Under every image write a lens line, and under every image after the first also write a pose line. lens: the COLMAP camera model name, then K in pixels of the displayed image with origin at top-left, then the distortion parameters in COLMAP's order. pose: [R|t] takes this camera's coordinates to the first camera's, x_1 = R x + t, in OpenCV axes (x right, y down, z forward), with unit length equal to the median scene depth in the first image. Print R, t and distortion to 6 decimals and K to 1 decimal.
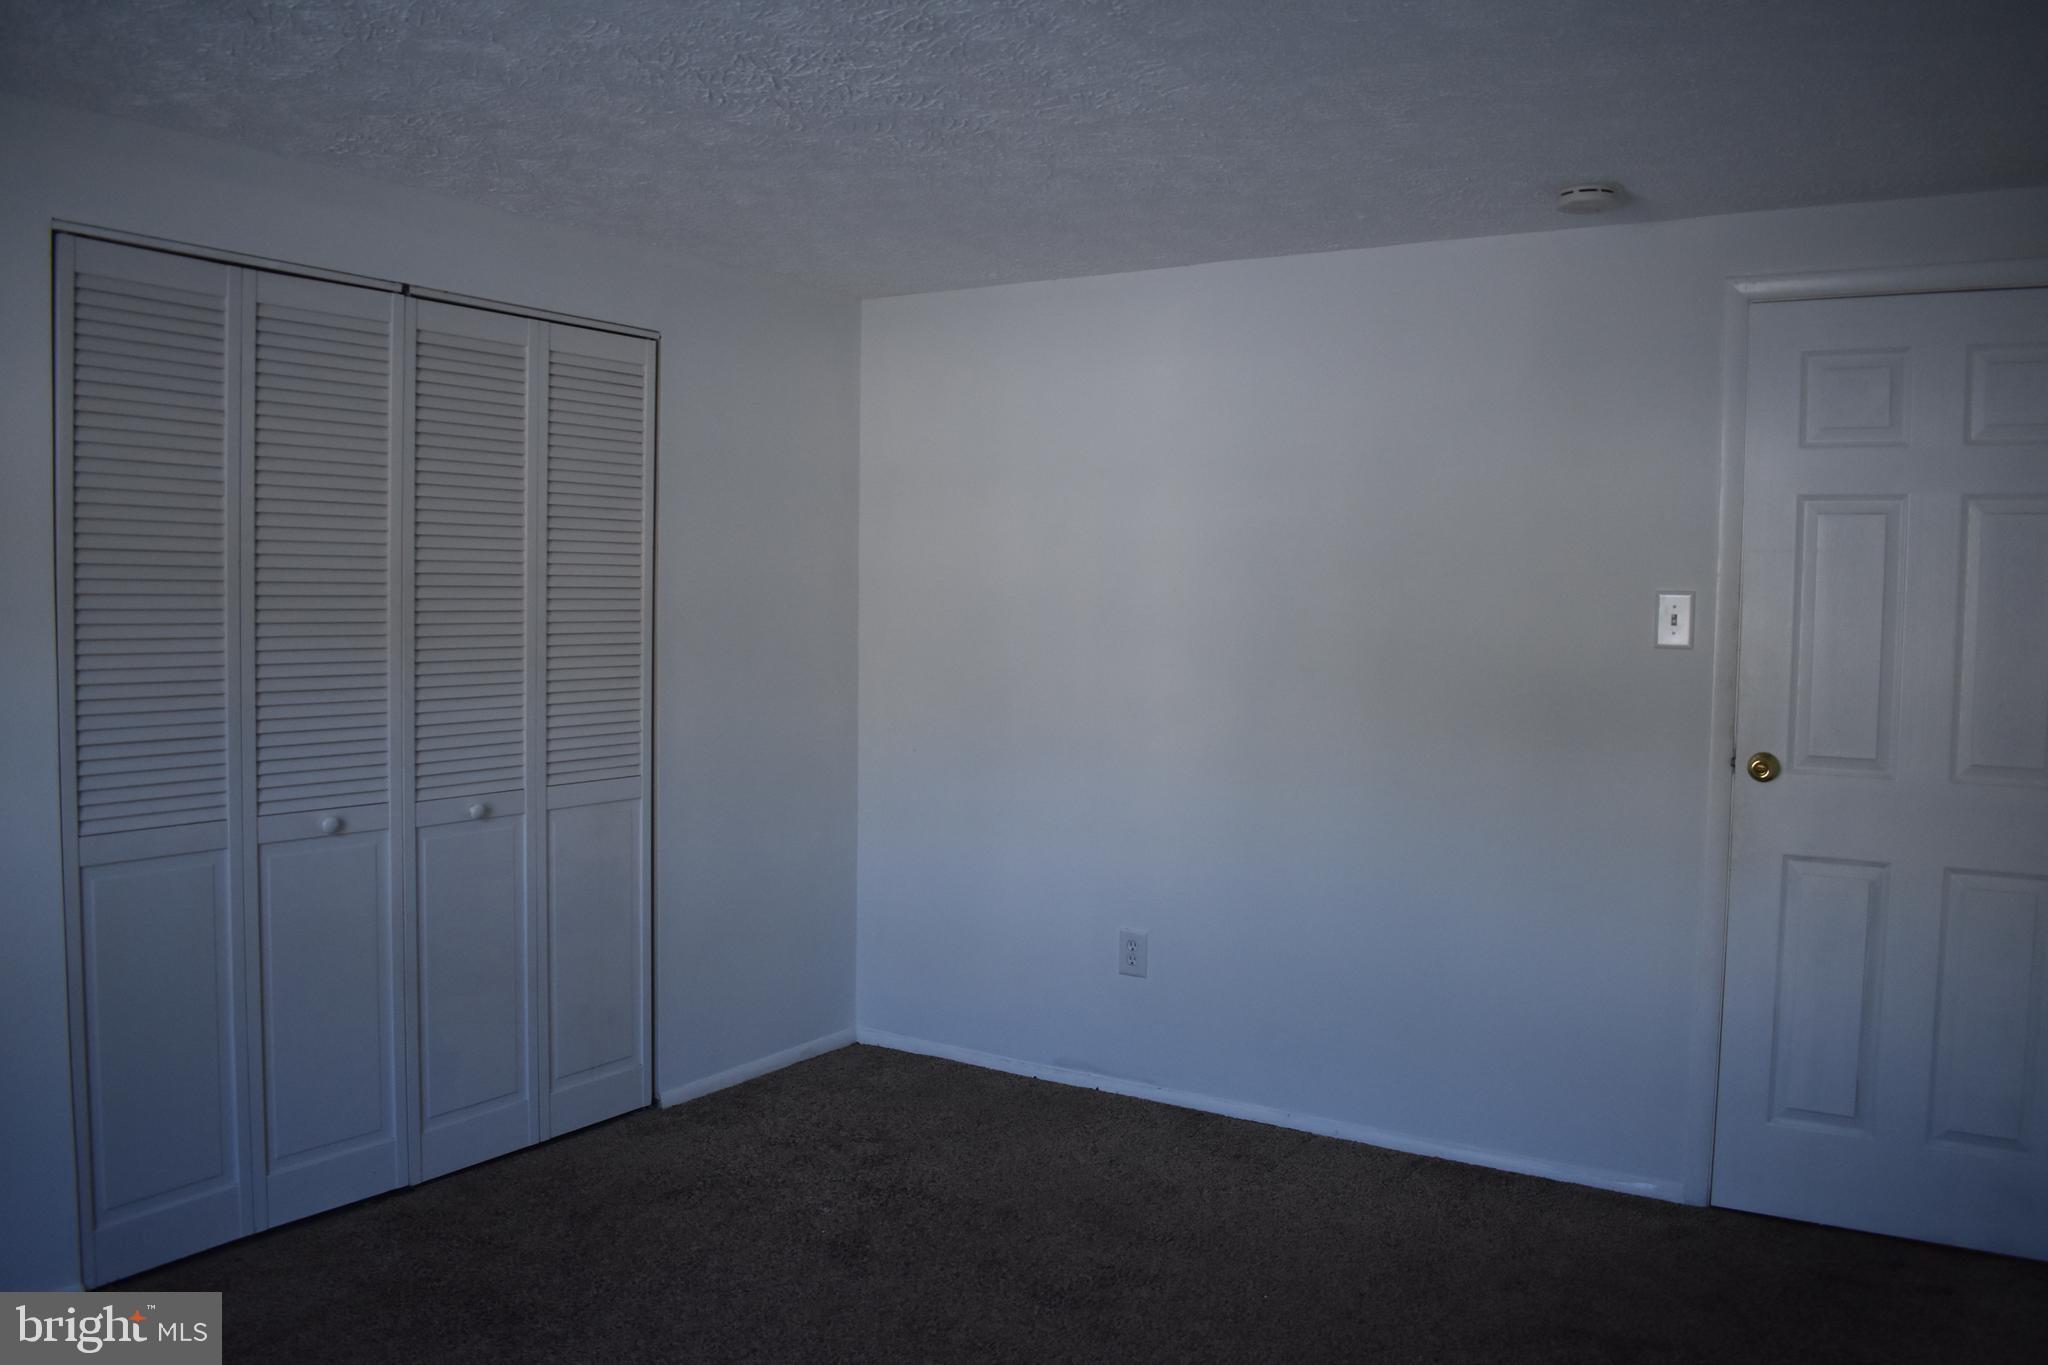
lens RADIAL K [[1596.0, 0, 1025.5], [0, 1596.0, 689.7], [0, 0, 1]] dist [-0.096830, 0.017978]
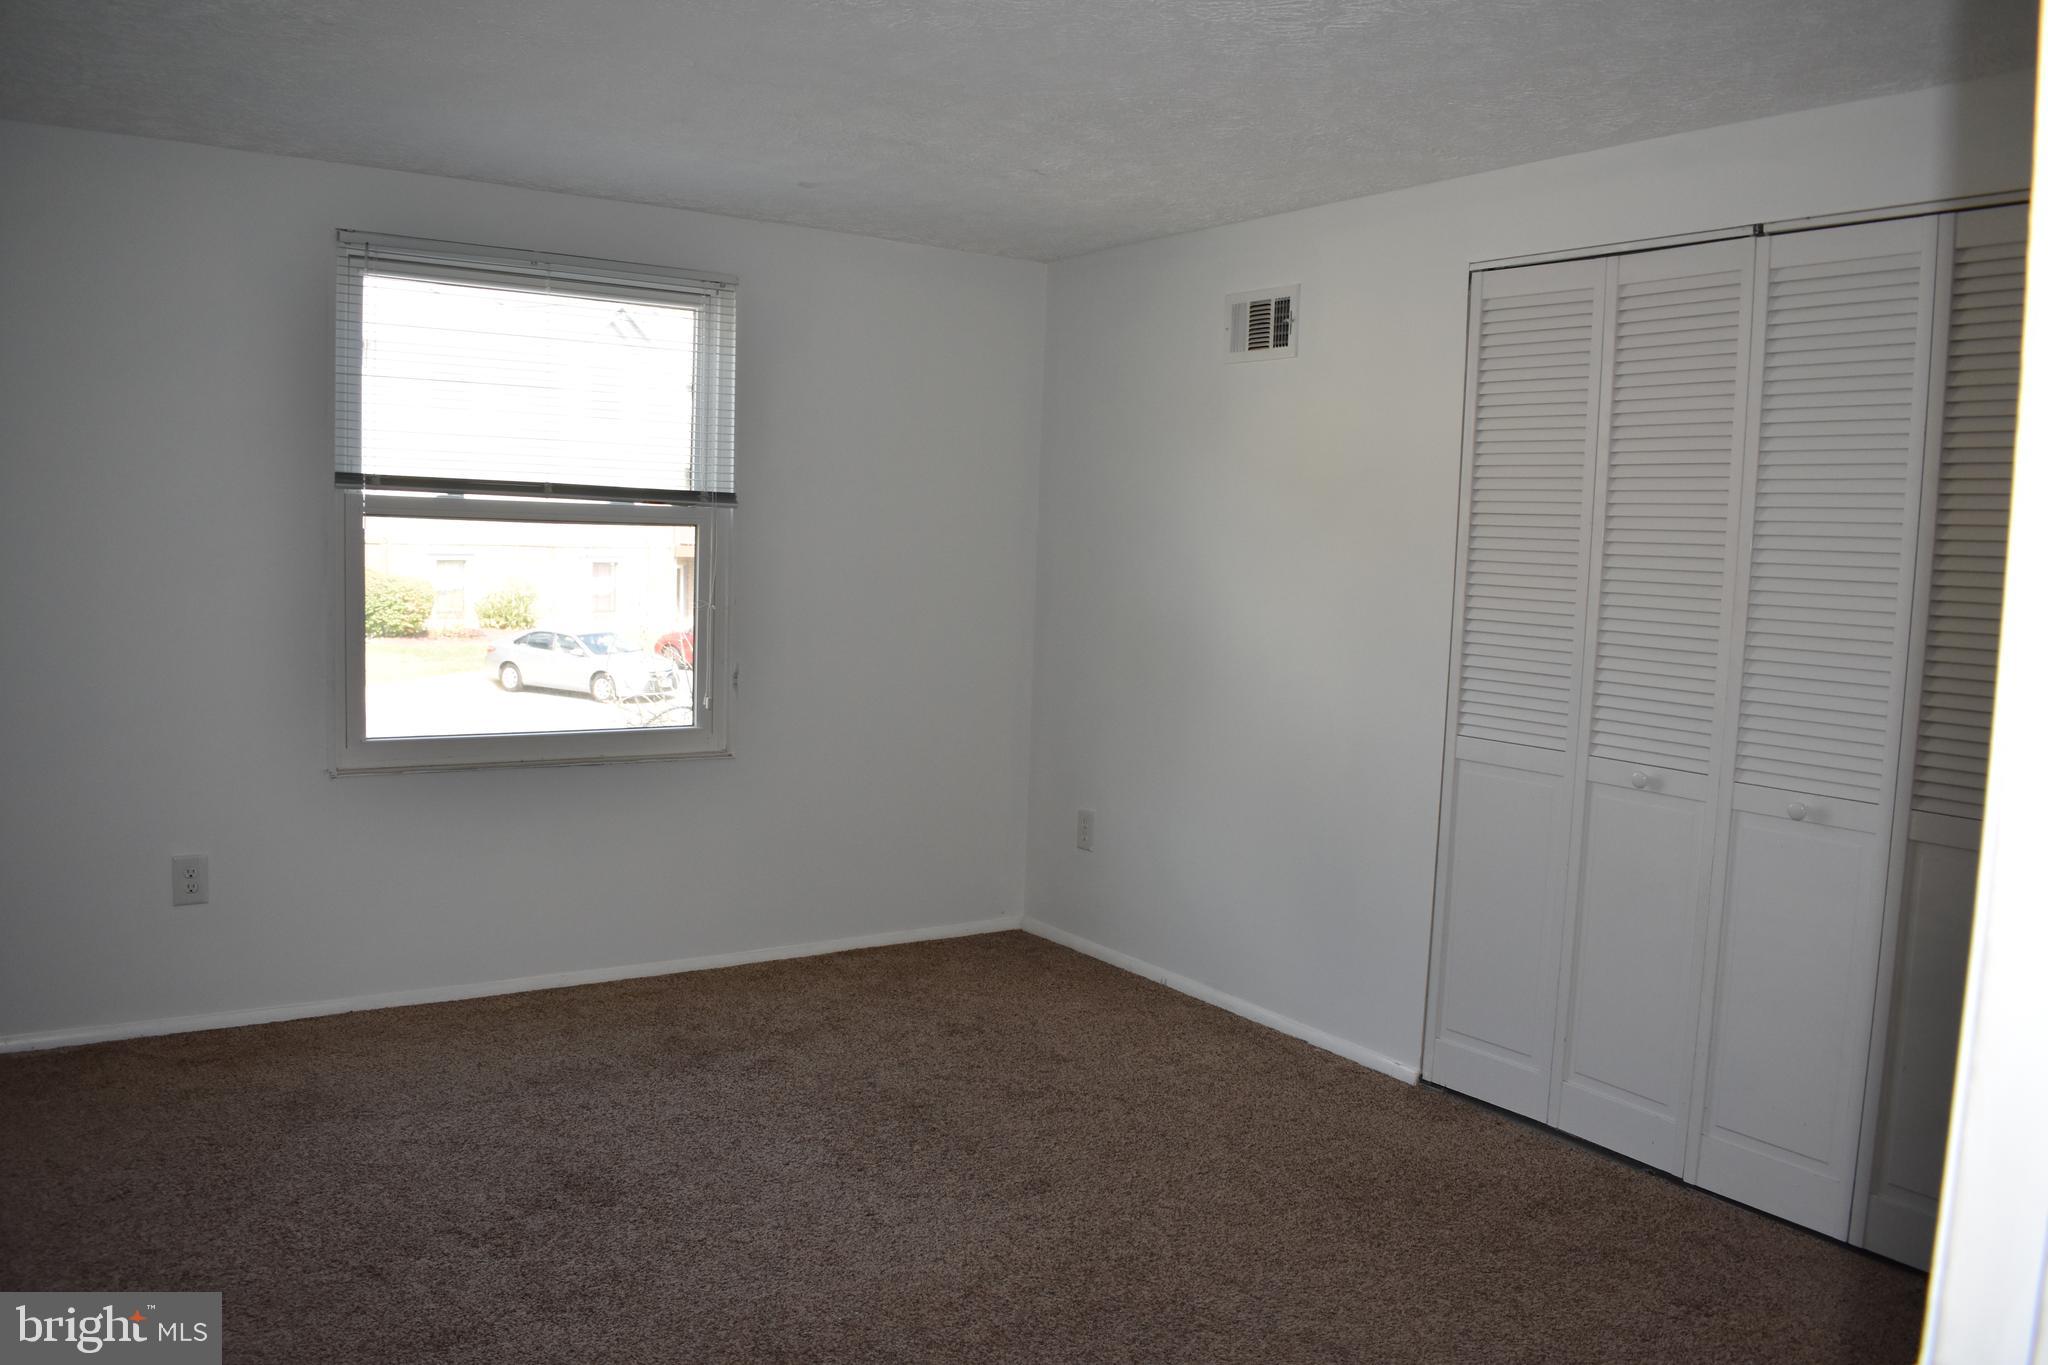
lens RADIAL K [[1596.0, 0, 1025.4], [0, 1596.0, 675.0], [0, 0, 1]] dist [-0.096830, 0.017978]
pose [[-0.390516, 0.053564, -0.919036, 0.673111], [-0.094849, 0.990652, 0.098041, -0.045637], [0.915697, 0.125456, -0.381785, 1.044610]]
